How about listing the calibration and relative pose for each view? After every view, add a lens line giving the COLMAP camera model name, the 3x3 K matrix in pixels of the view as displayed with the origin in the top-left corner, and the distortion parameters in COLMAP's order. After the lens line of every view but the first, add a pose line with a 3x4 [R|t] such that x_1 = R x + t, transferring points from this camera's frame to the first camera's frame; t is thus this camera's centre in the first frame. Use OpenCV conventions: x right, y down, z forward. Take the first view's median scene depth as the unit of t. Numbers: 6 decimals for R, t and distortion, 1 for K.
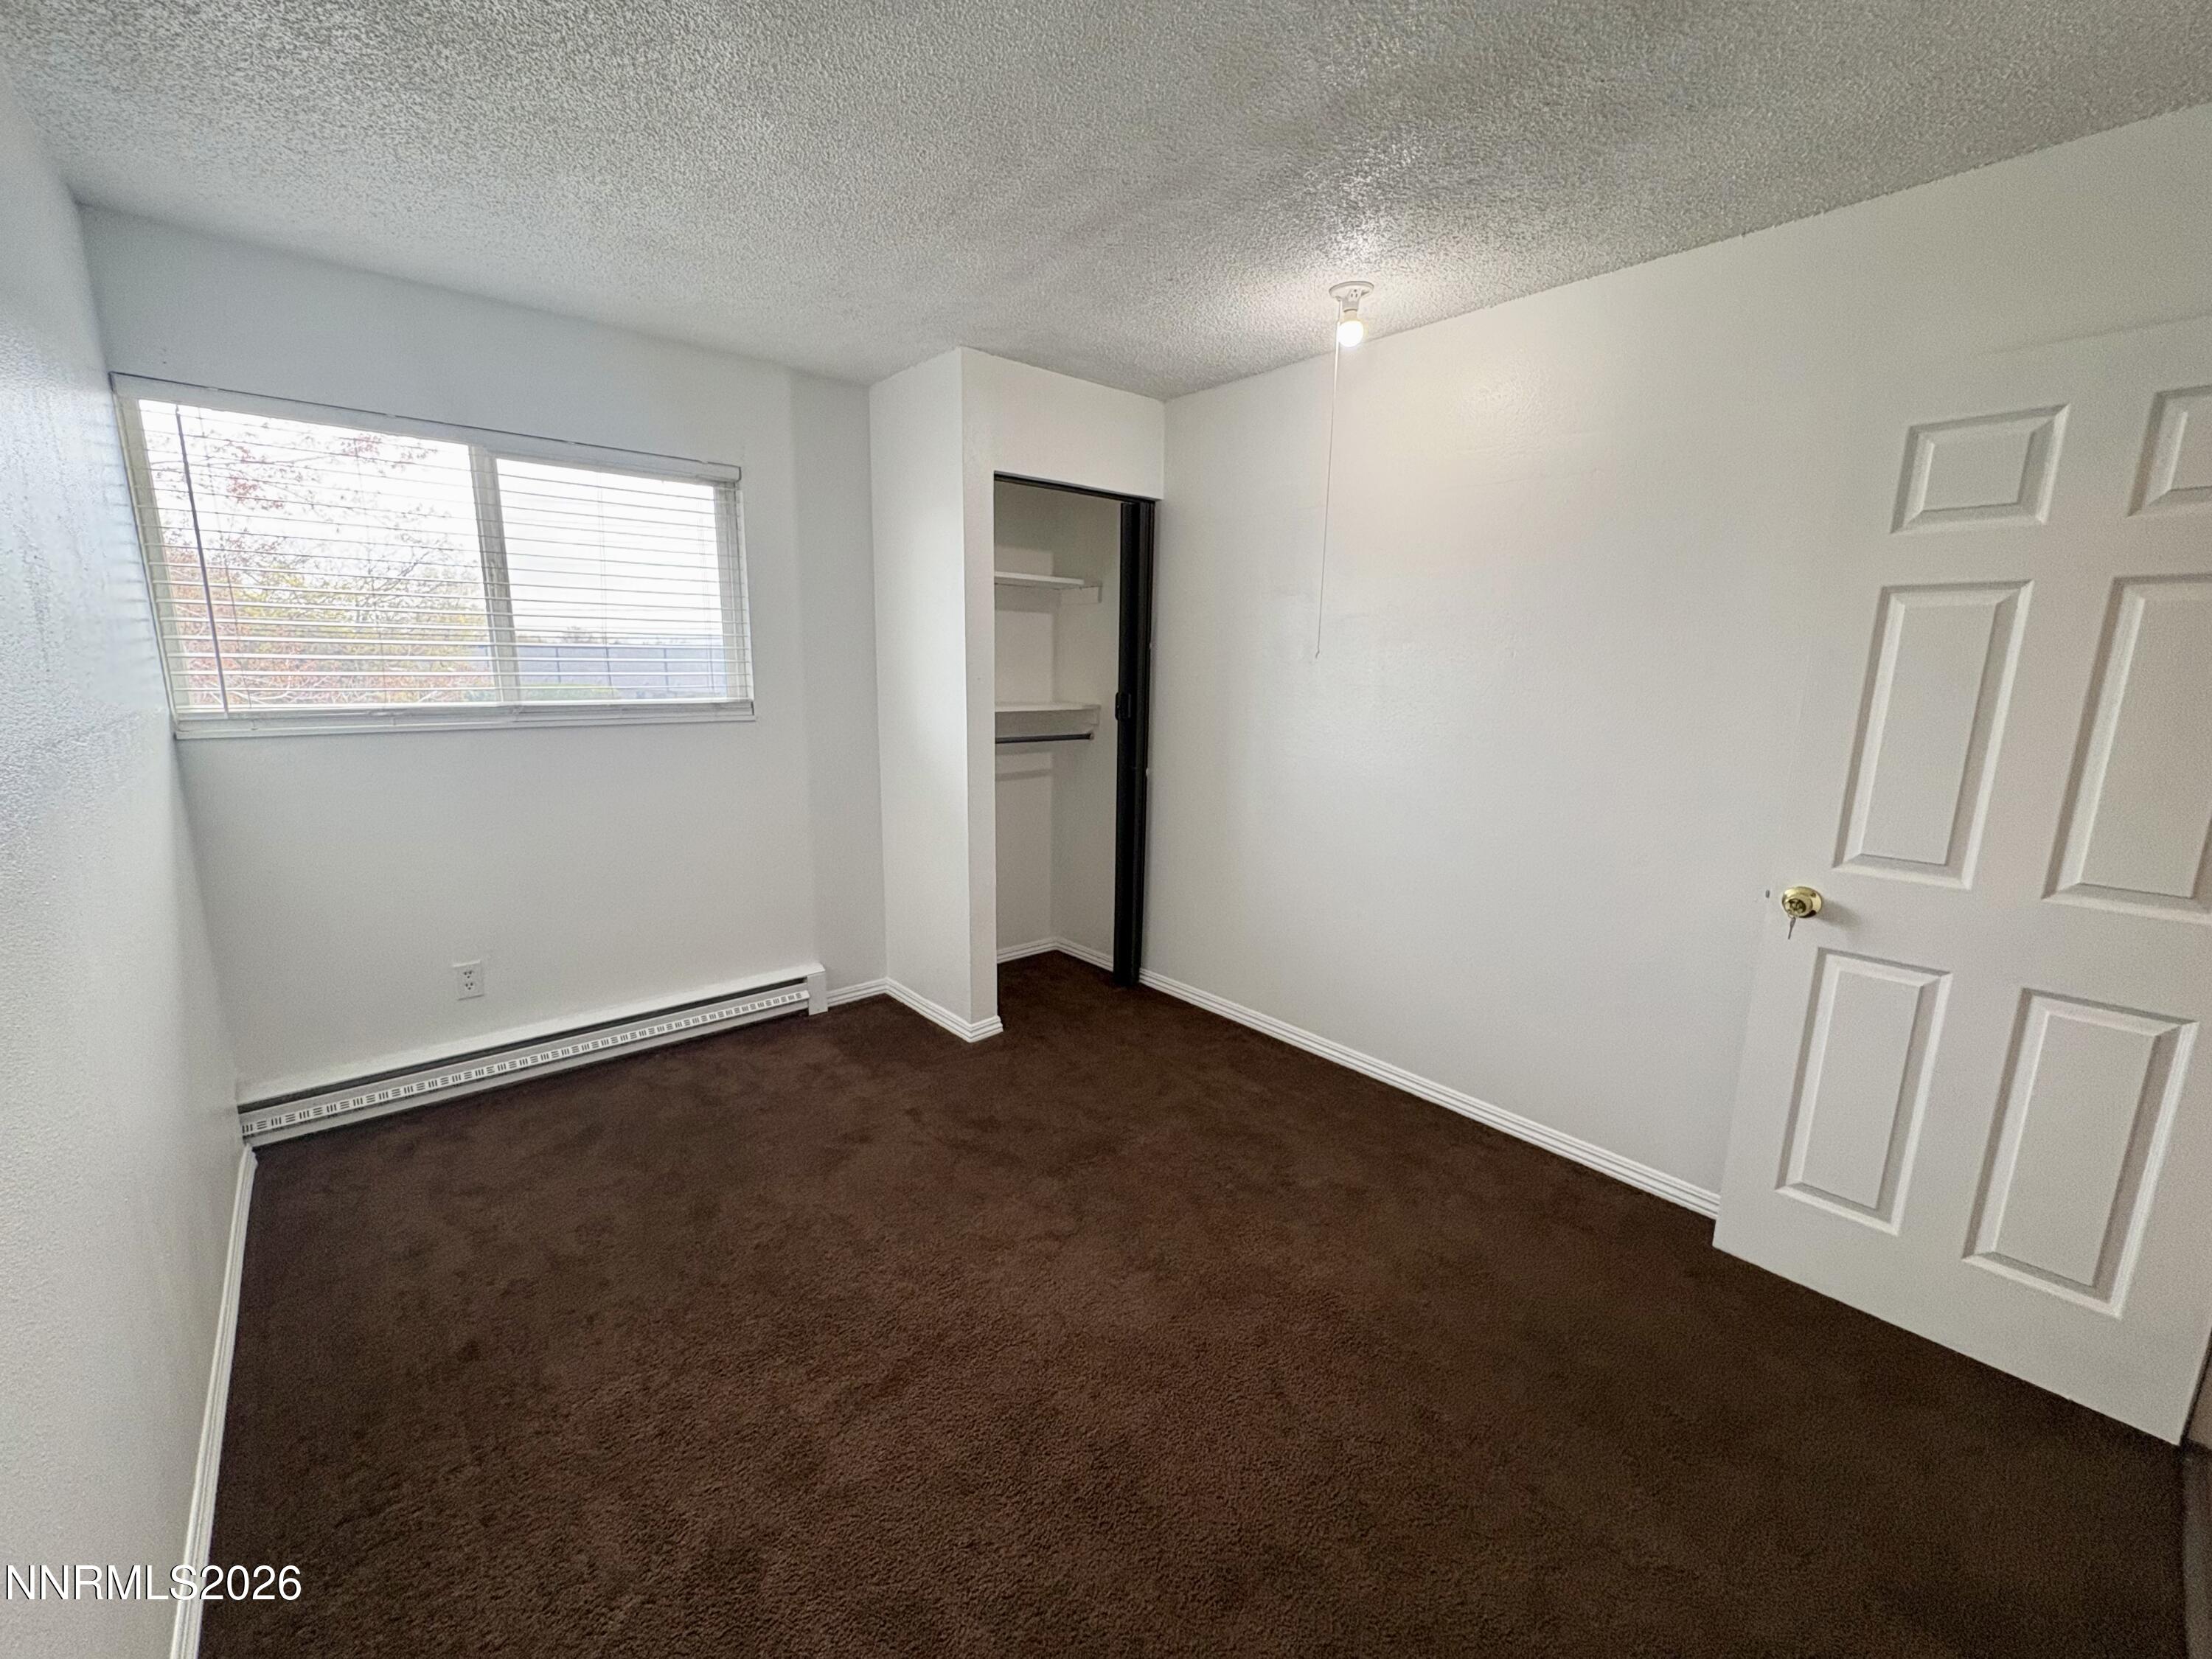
lens RADIAL K [[883.5, 0, 1104.6], [0, 883.5, 827.3], [0, 0, 1]] dist [0.002151, -0.000493]
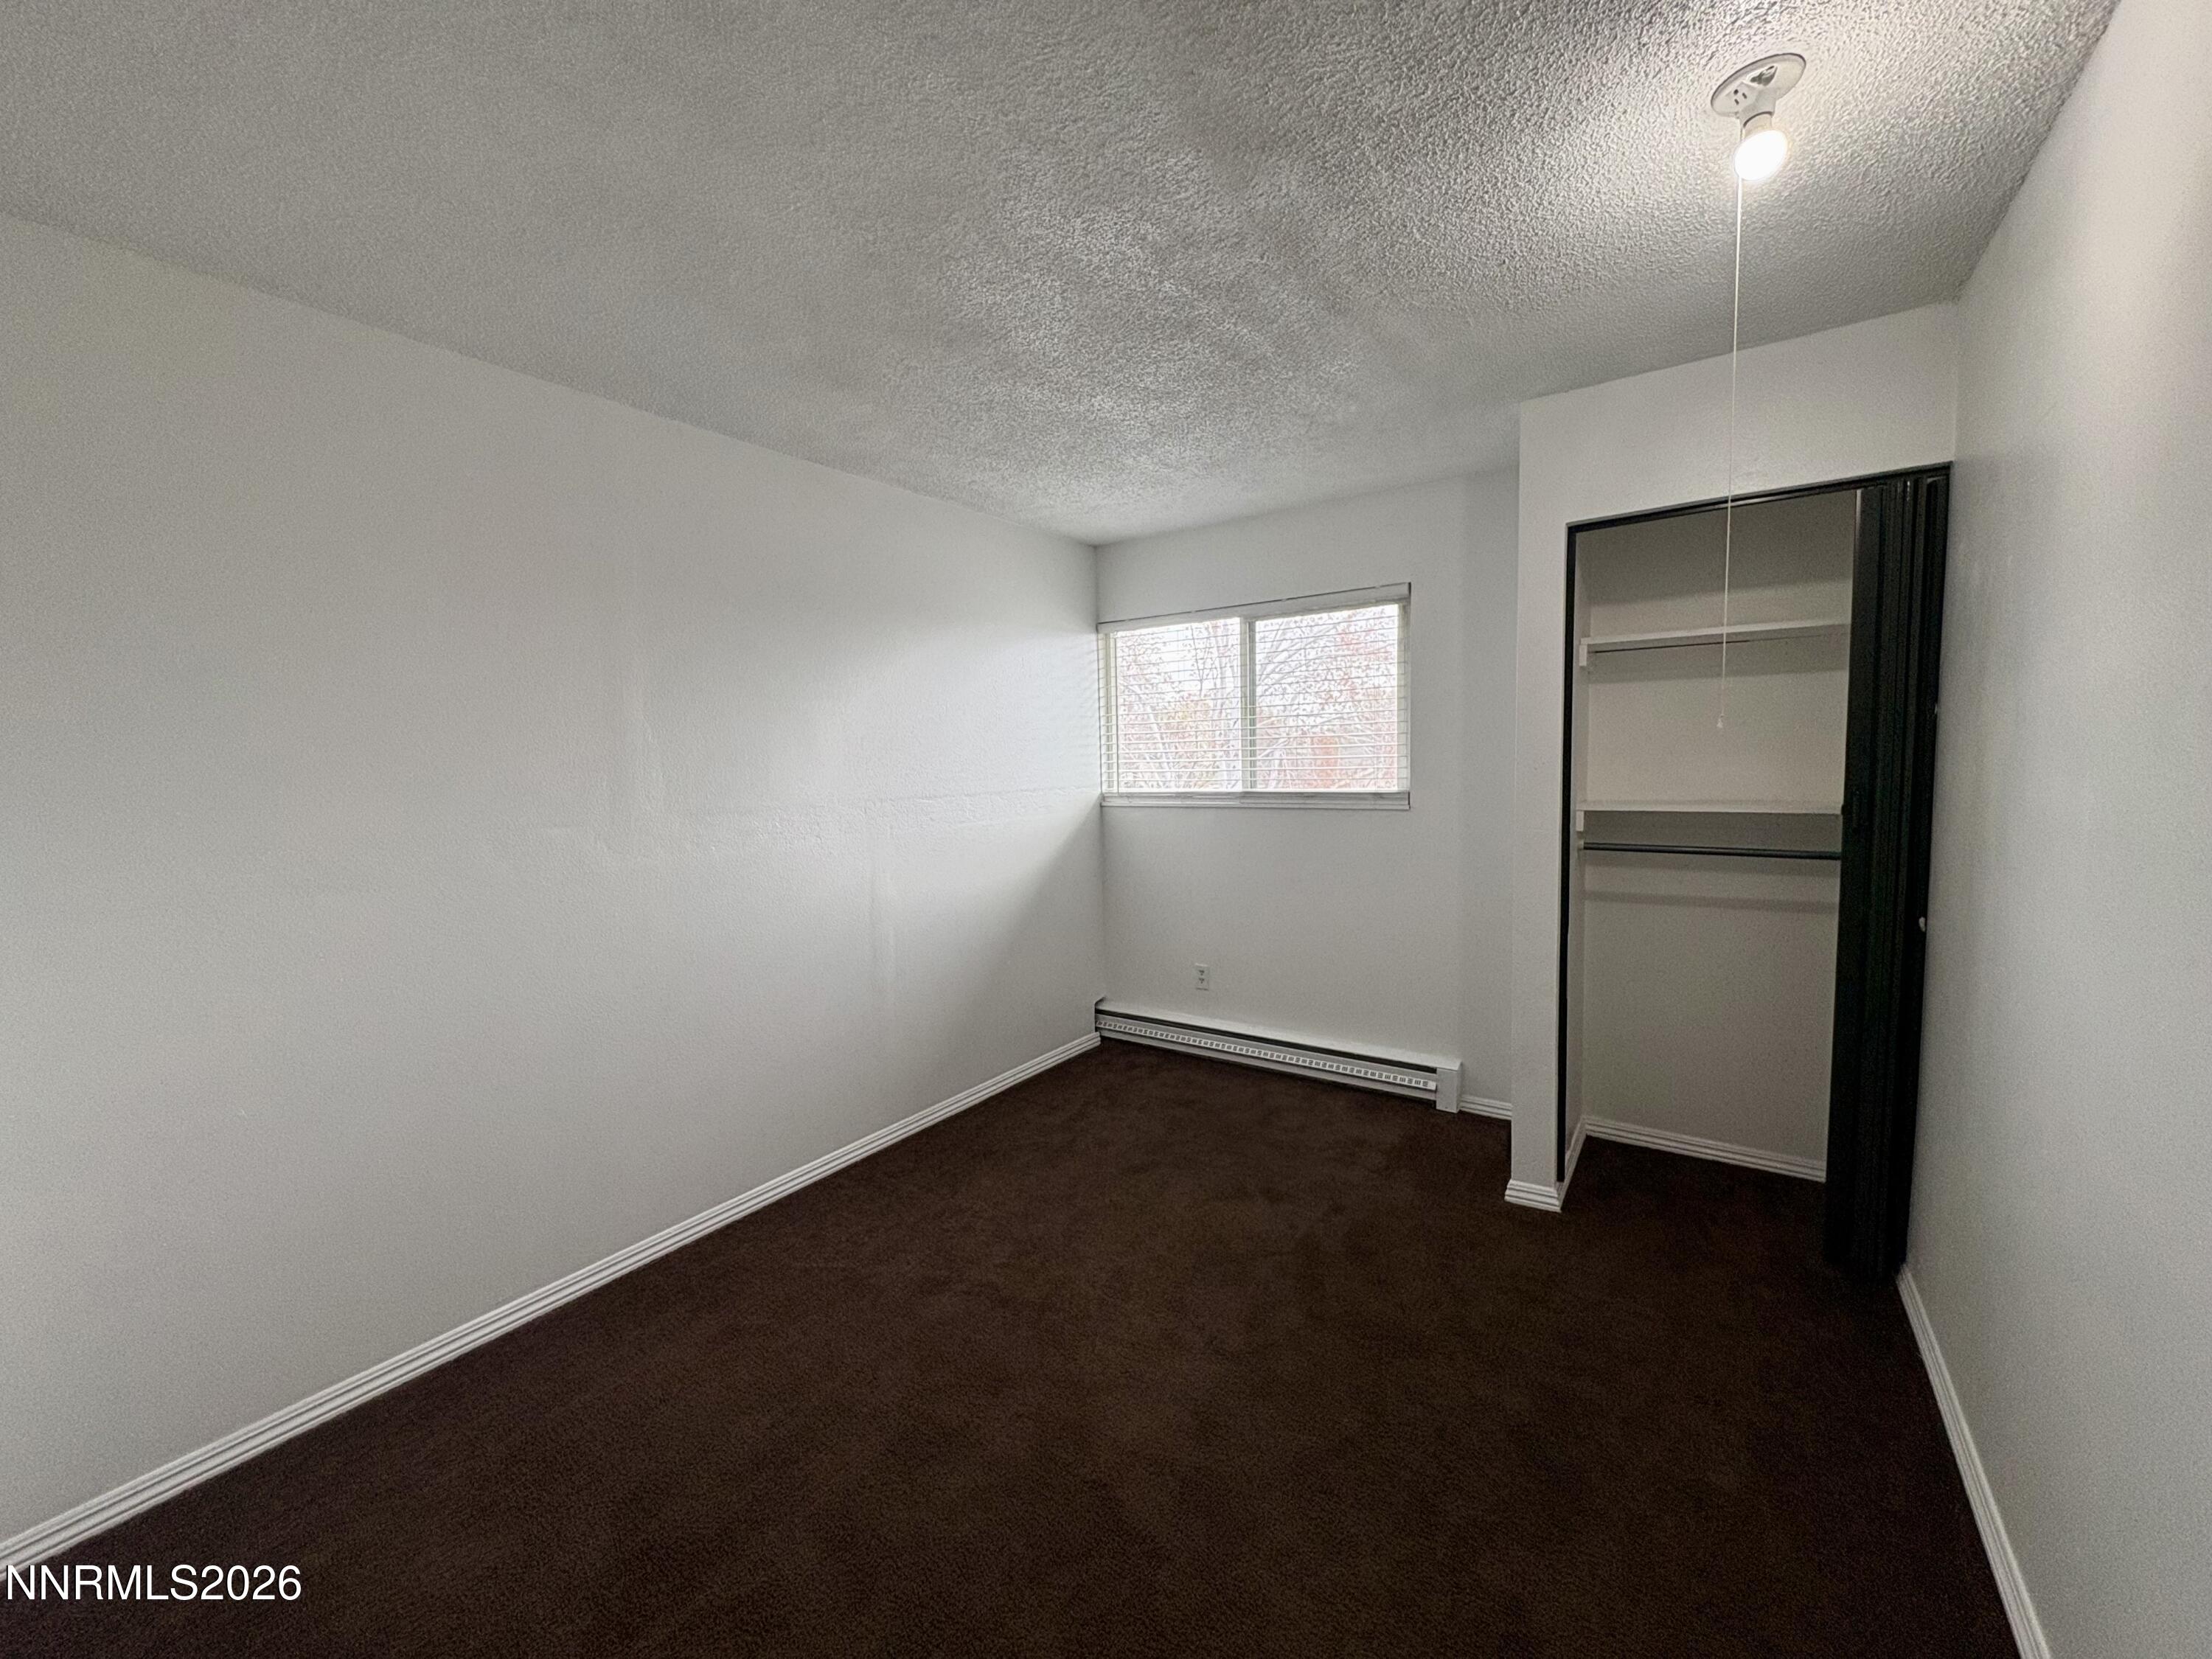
lens RADIAL K [[883.5, 0, 1104.6], [0, 883.5, 827.3], [0, 0, 1]] dist [0.002151, -0.000493]
pose [[0.240870, 0.053780, -0.969066, 0.622140], [-0.154349, 0.987879, 0.016459, -0.067980], [0.958206, 0.145610, 0.246251, 0.432202]]
